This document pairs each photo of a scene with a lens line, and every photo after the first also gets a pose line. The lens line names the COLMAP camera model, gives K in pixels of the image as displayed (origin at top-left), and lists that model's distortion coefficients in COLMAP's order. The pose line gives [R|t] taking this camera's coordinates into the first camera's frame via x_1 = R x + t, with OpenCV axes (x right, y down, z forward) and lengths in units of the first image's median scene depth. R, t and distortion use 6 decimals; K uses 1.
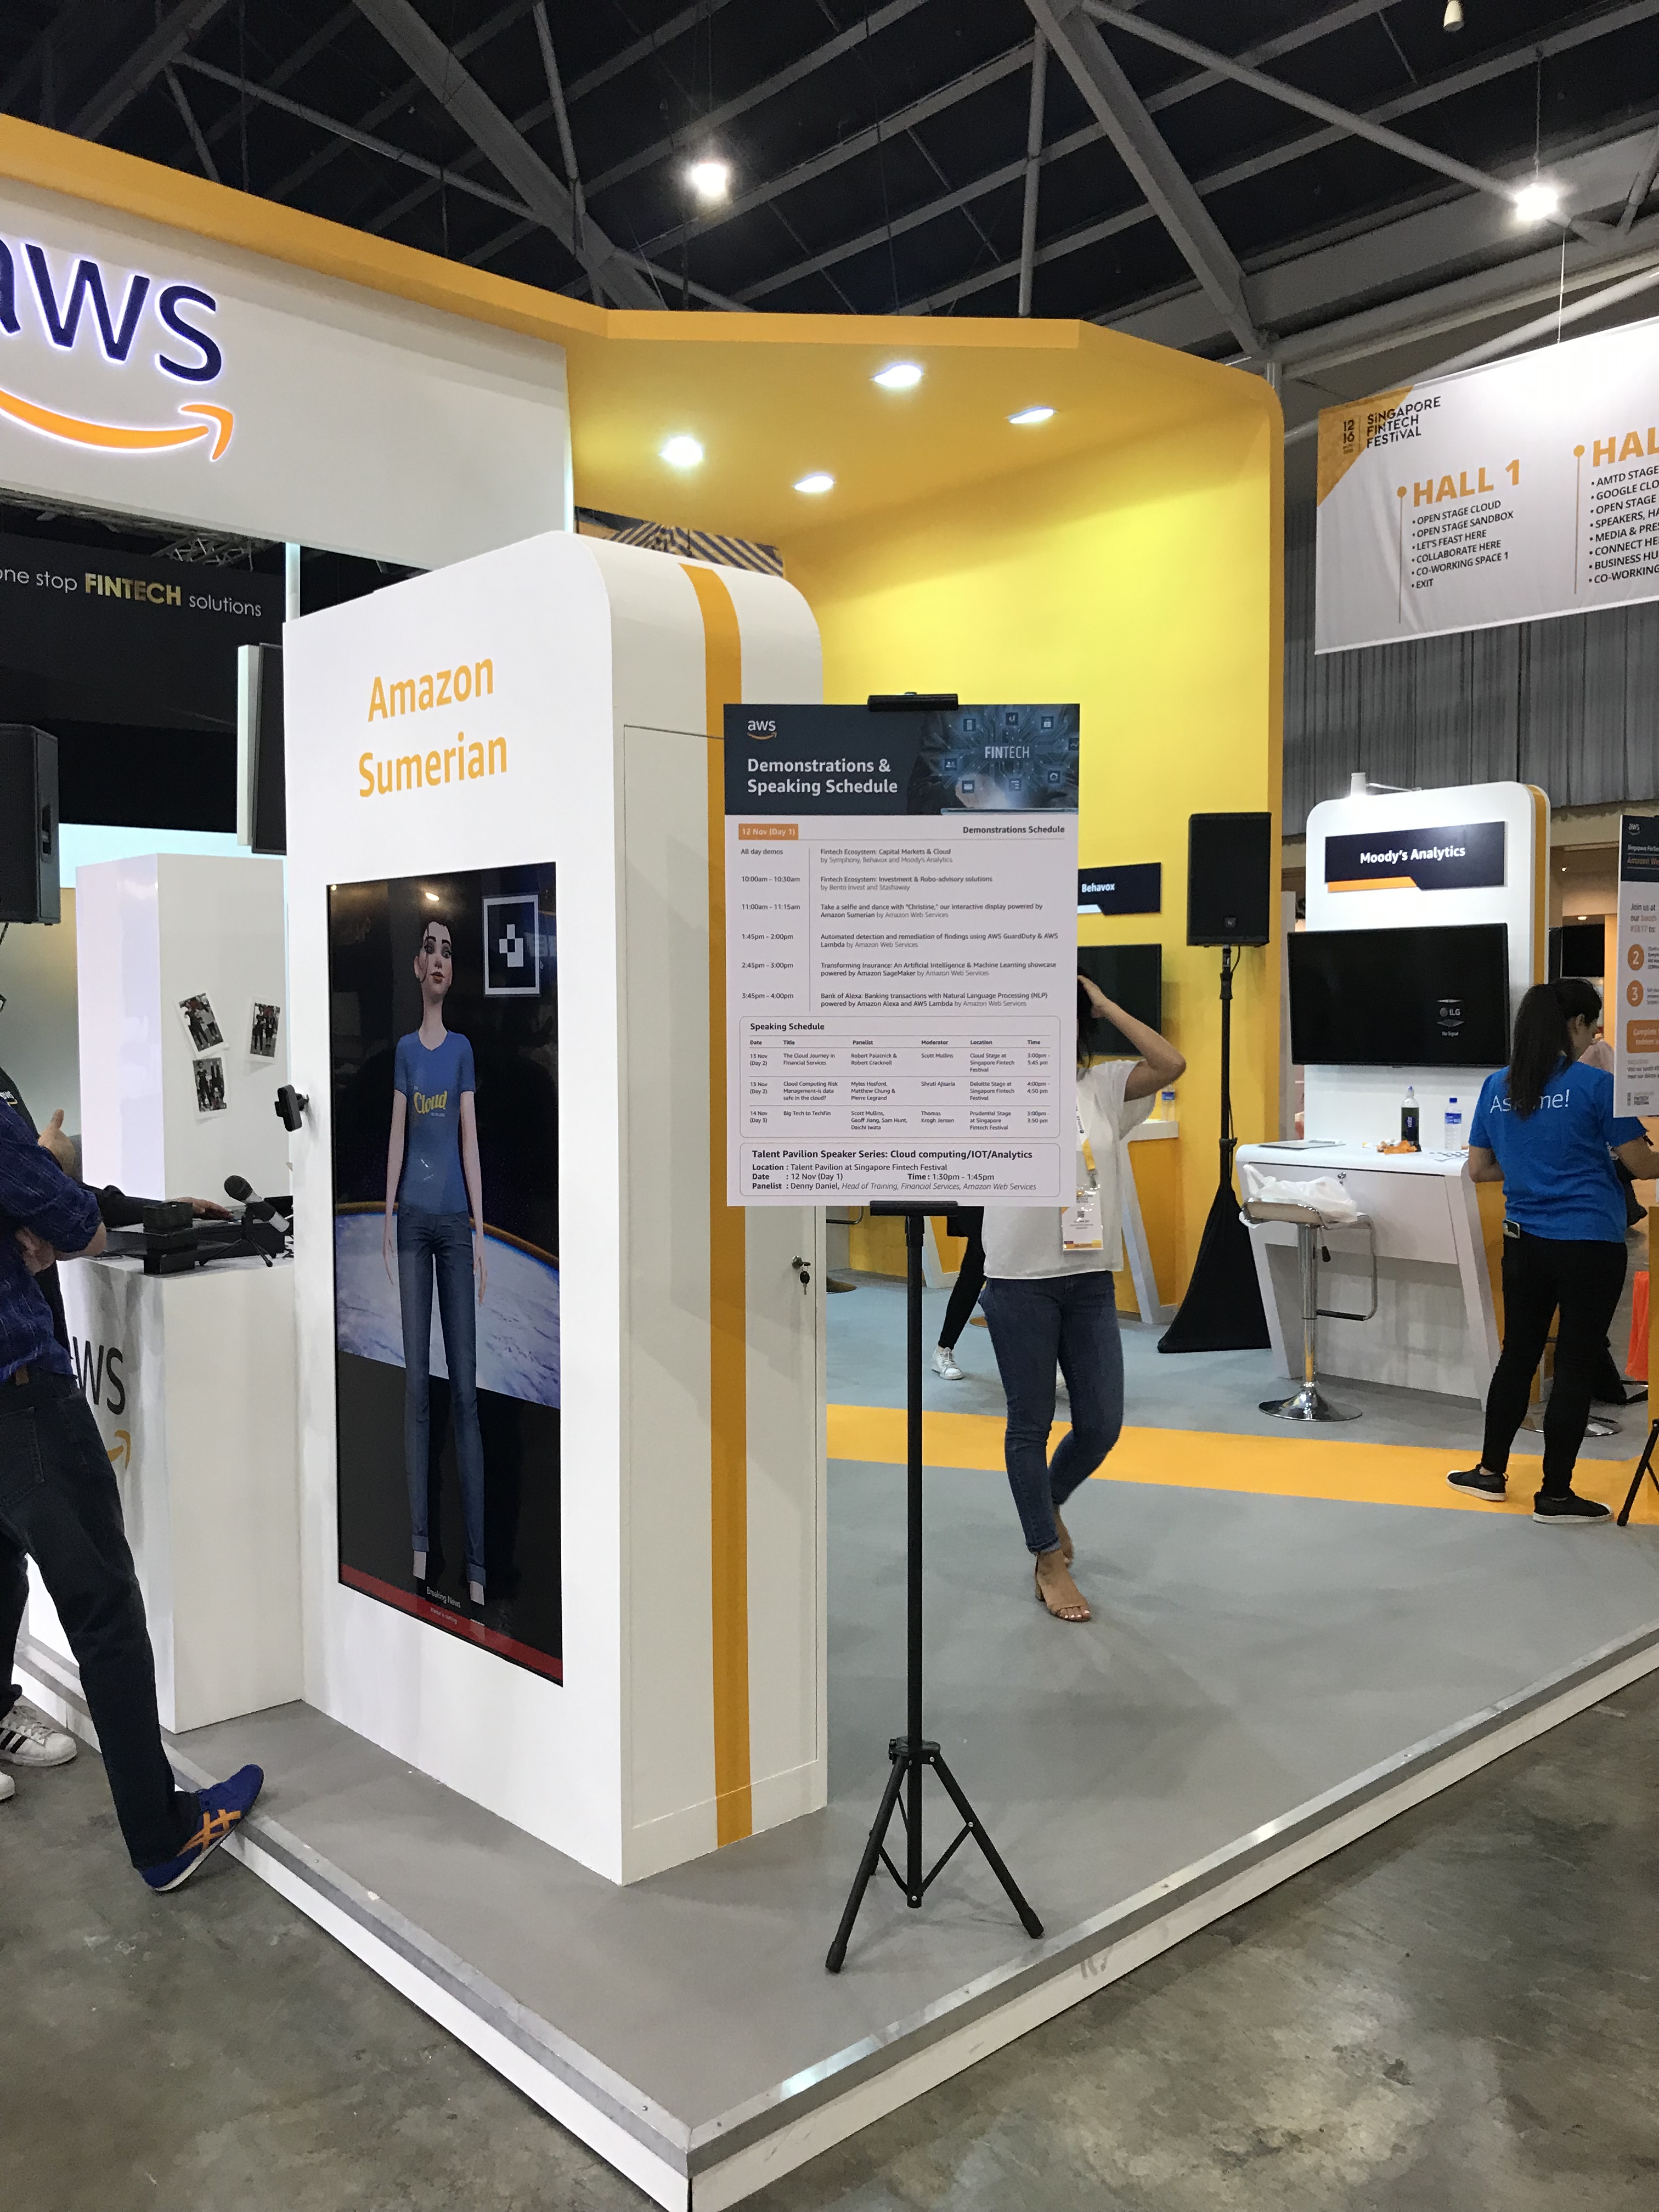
lens RADIAL K [[1821.1, 0, 827.4], [0, 1821.1, 1098.6], [0, 0, 1]] dist [0.011593, 0.010703]
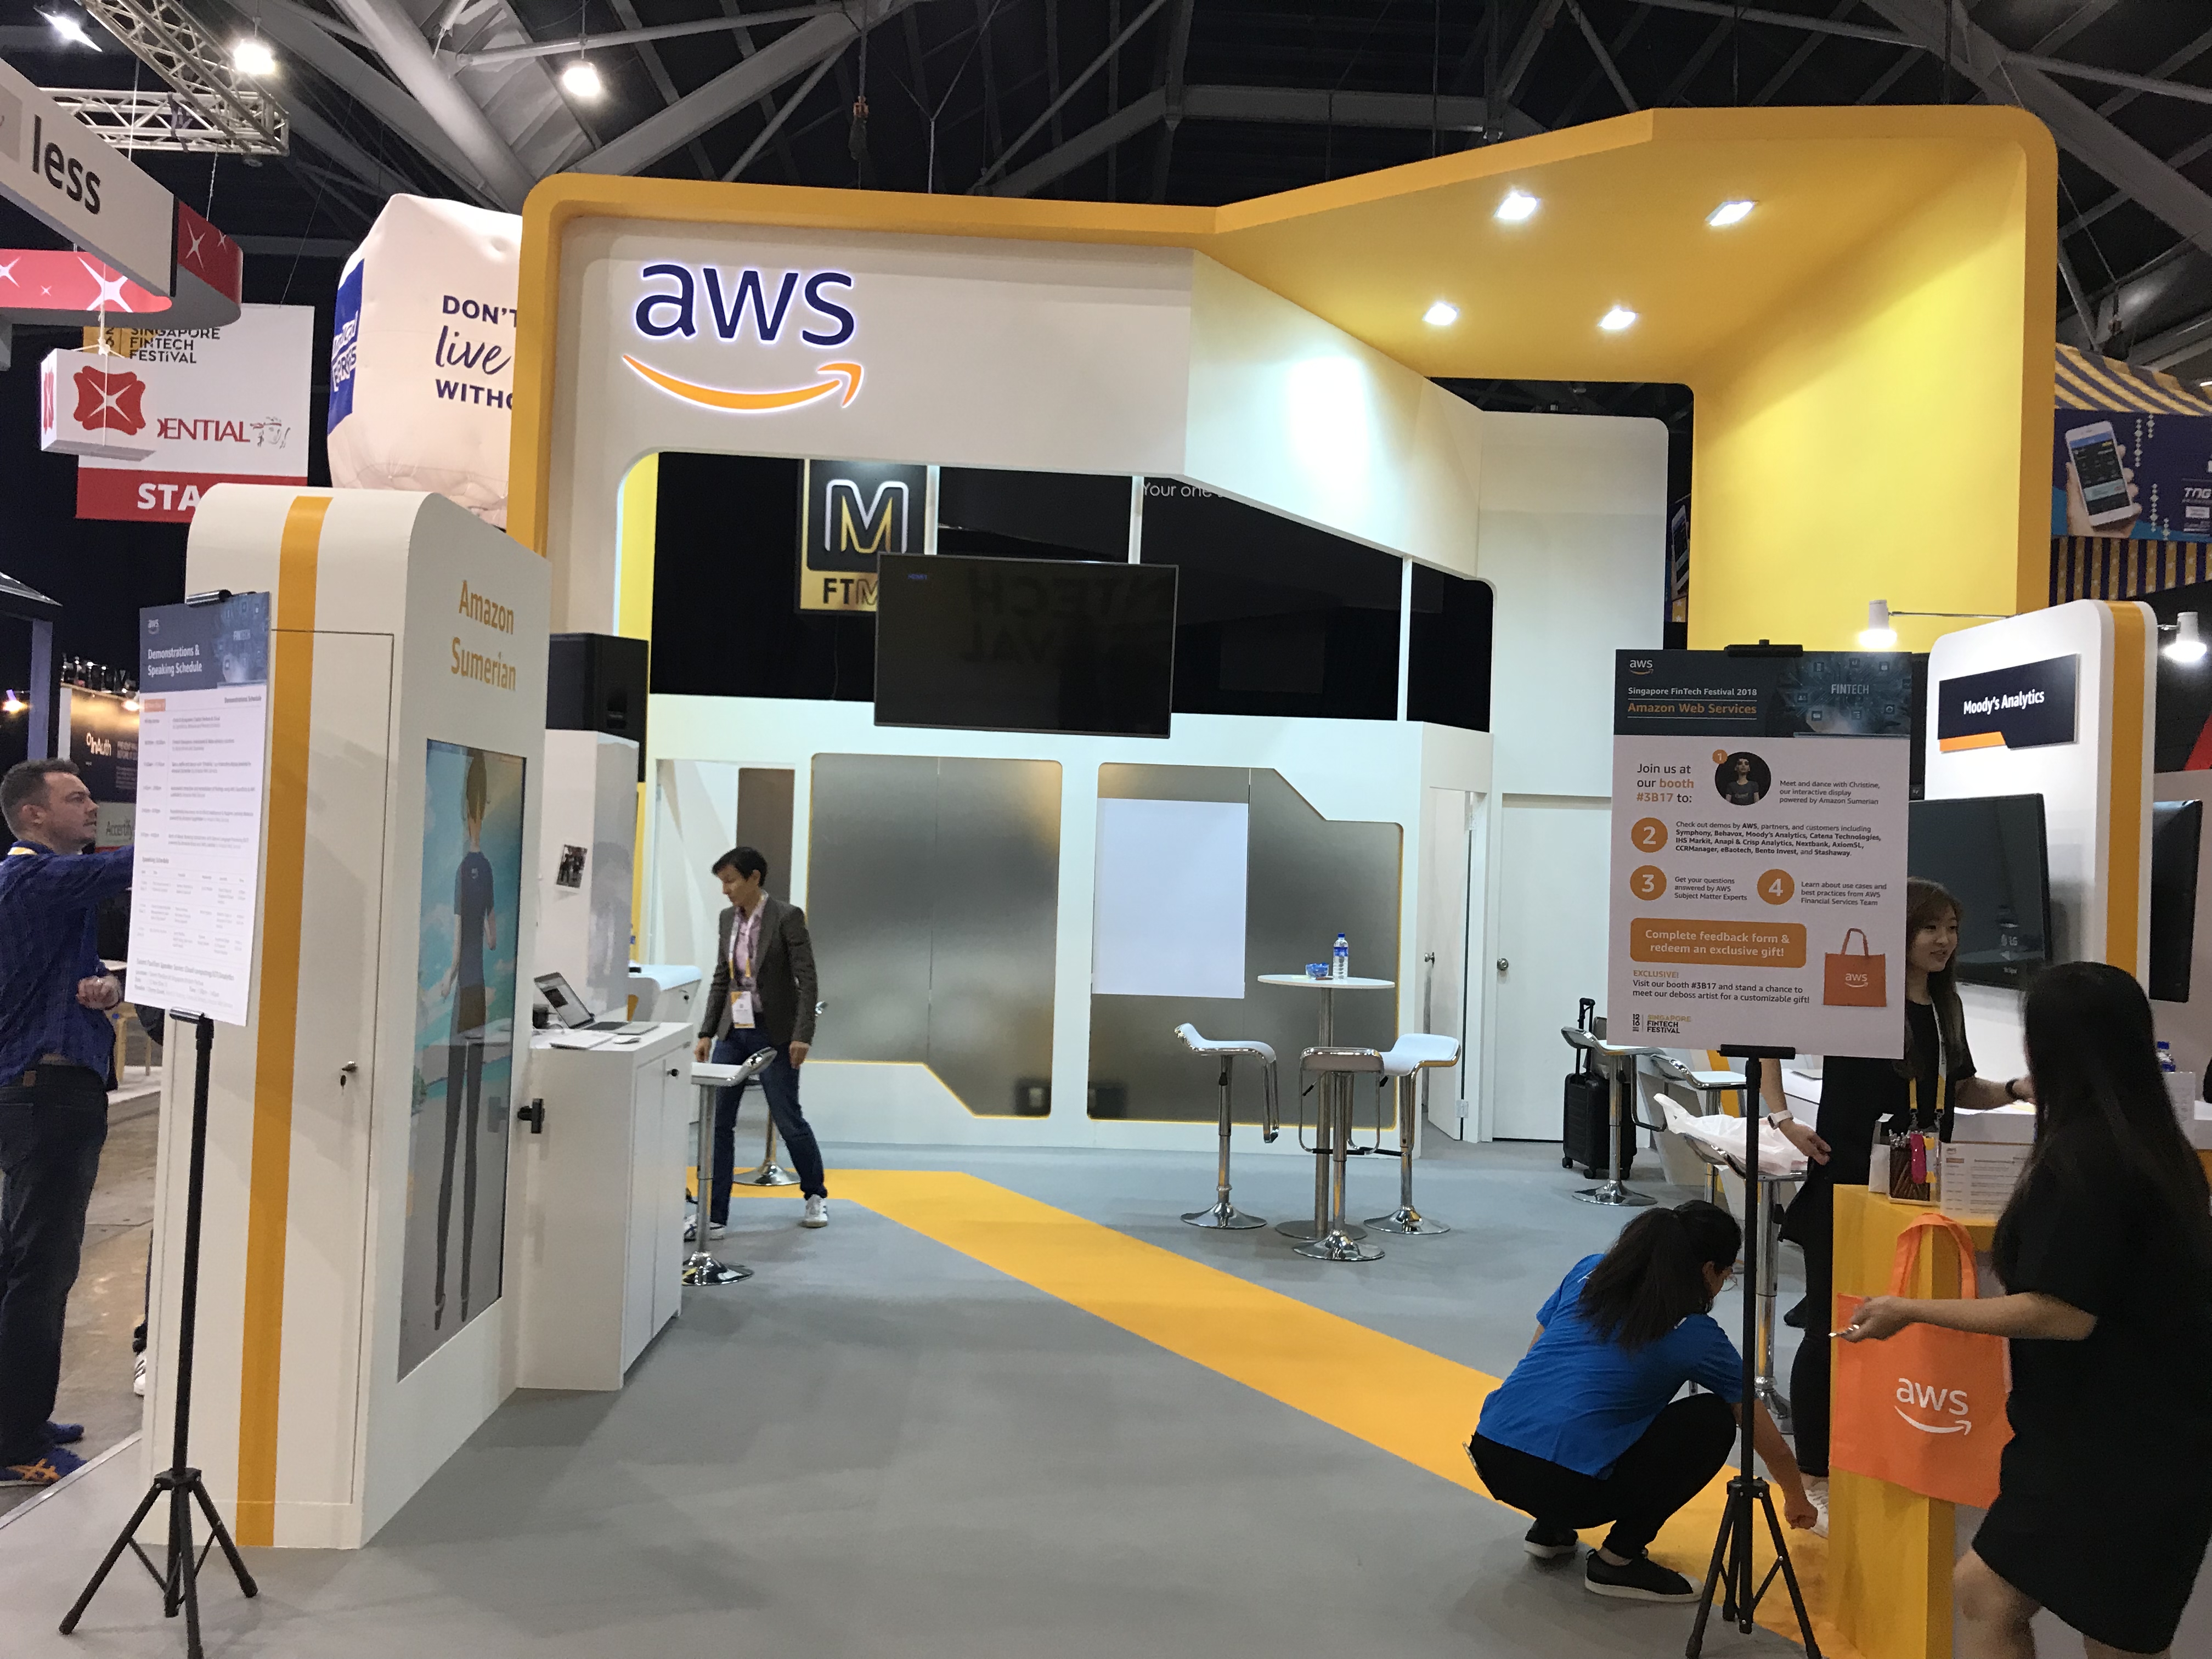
lens RADIAL K [[1821.1, 0, 1103.3], [0, 1821.1, 826.8], [0, 0, 1]] dist [0.011593, 0.010703]
pose [[0.757072, 0.020198, -0.653019, 0.610493], [-0.070432, 0.996220, -0.050842, -0.020848], [0.649524, 0.084485, 0.755633, 0.222676]]
